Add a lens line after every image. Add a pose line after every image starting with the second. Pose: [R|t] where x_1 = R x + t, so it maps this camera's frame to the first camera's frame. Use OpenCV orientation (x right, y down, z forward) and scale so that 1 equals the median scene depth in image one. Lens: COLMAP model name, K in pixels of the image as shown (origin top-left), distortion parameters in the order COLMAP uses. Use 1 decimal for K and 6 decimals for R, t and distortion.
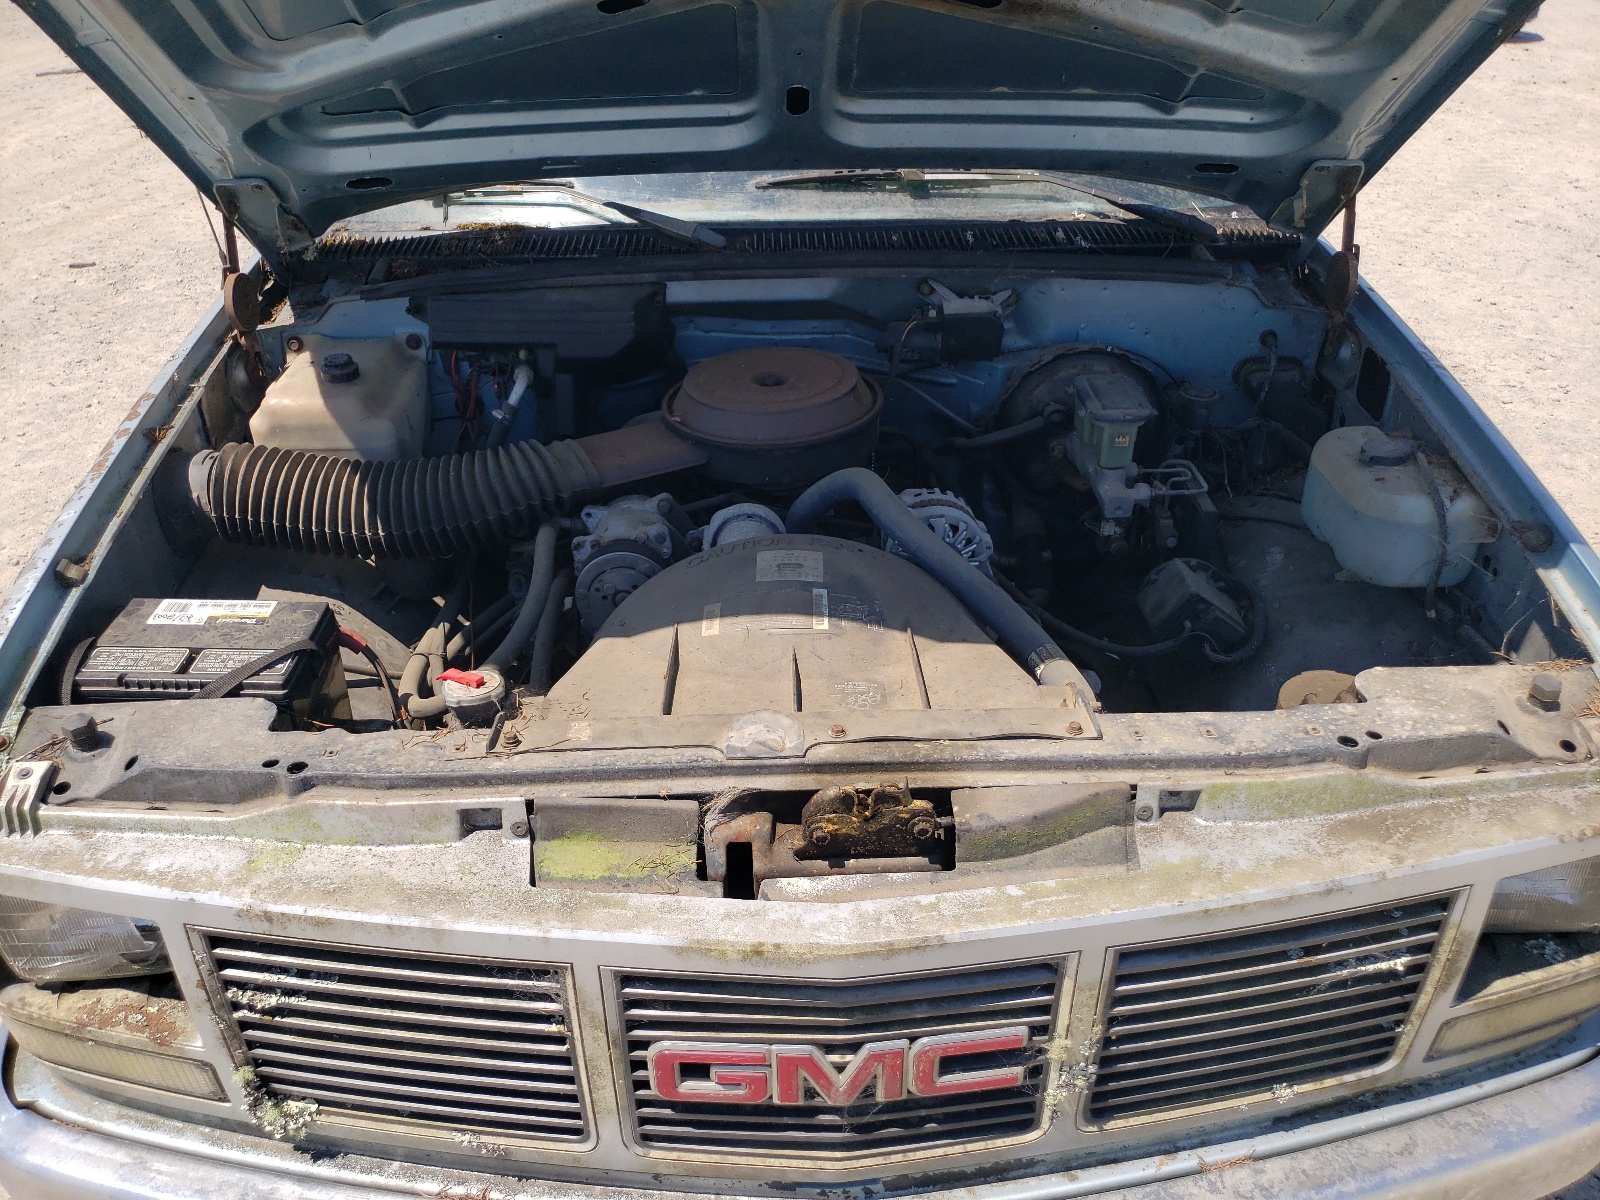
lens RADIAL K [[1280.1, 0, 807.8], [0, 1280.1, 577.8], [0, 0, 1]] dist [0.002665, 0.000298]
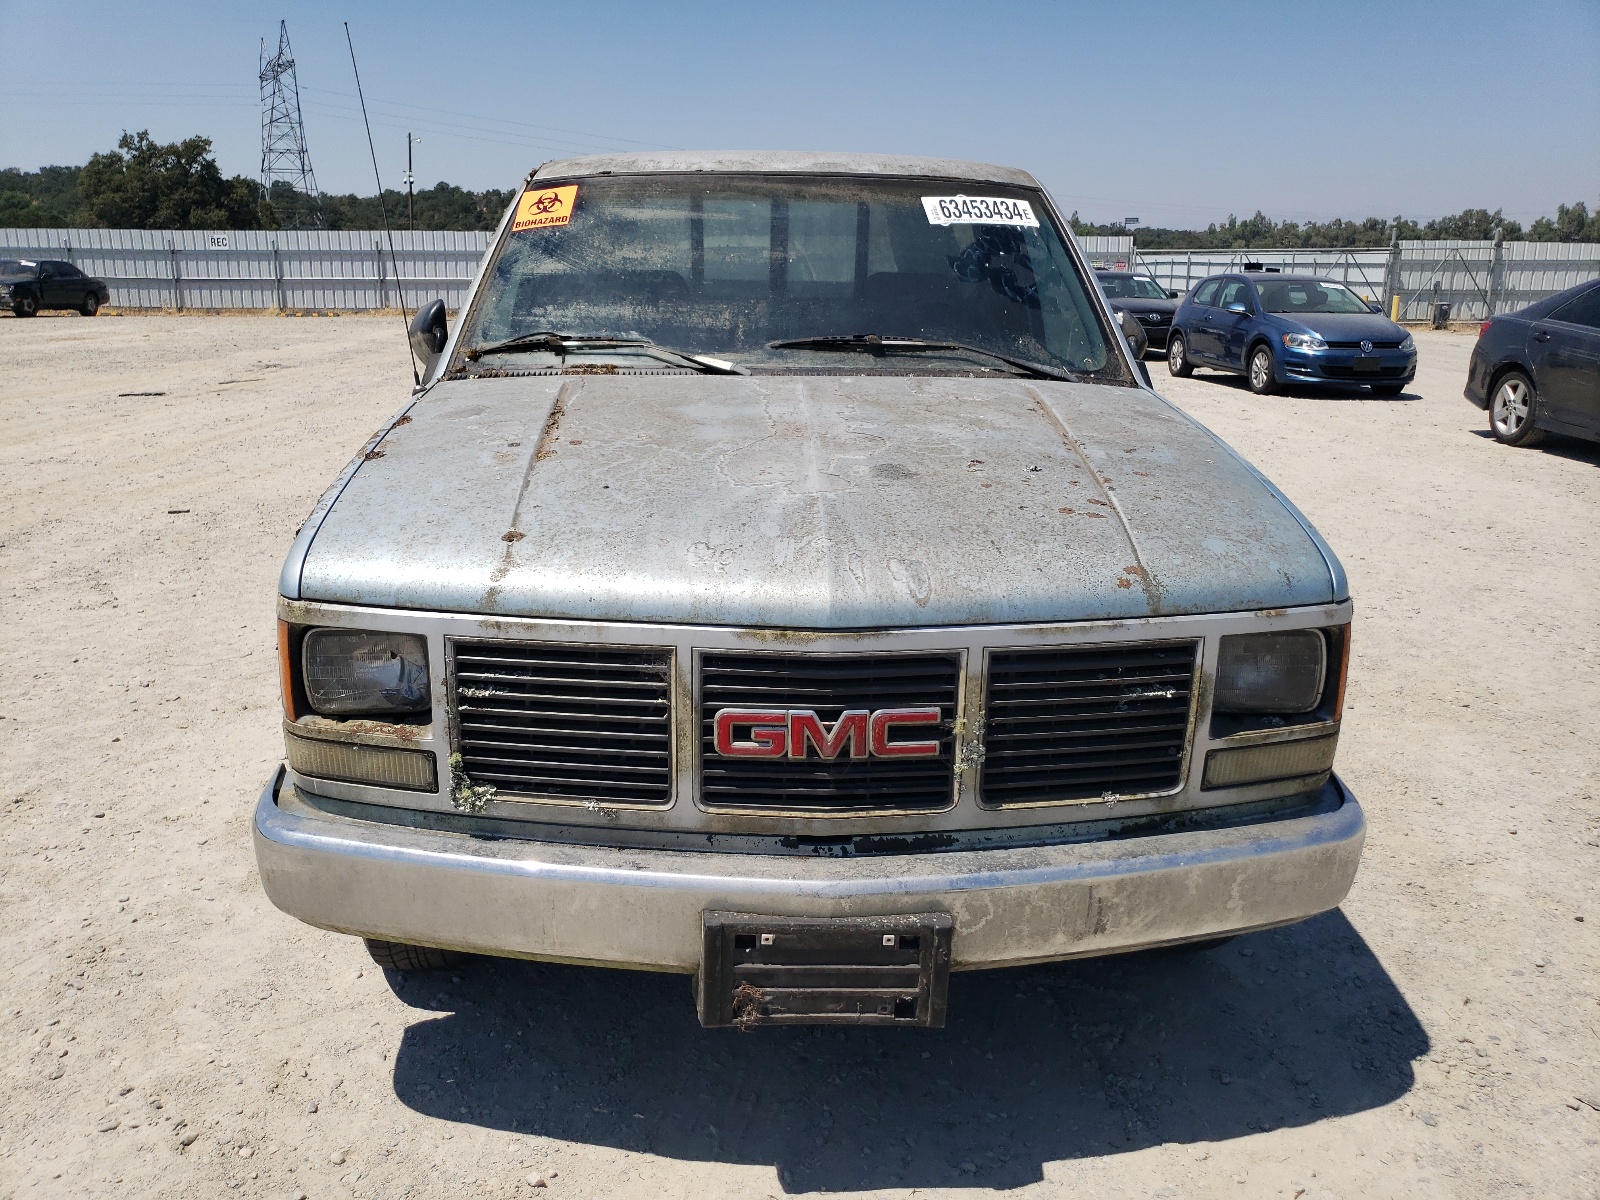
lens RADIAL K [[1309.6, 0, 797.7], [0, 1309.6, 598.0], [0, 0, 1]] dist [0.180307, -0.451007]
pose [[0.999732, 0.018242, 0.014244, -0.038965], [-0.013497, 0.959474, -0.281474, 0.632944], [-0.018802, 0.281207, 0.959463, -0.626818]]
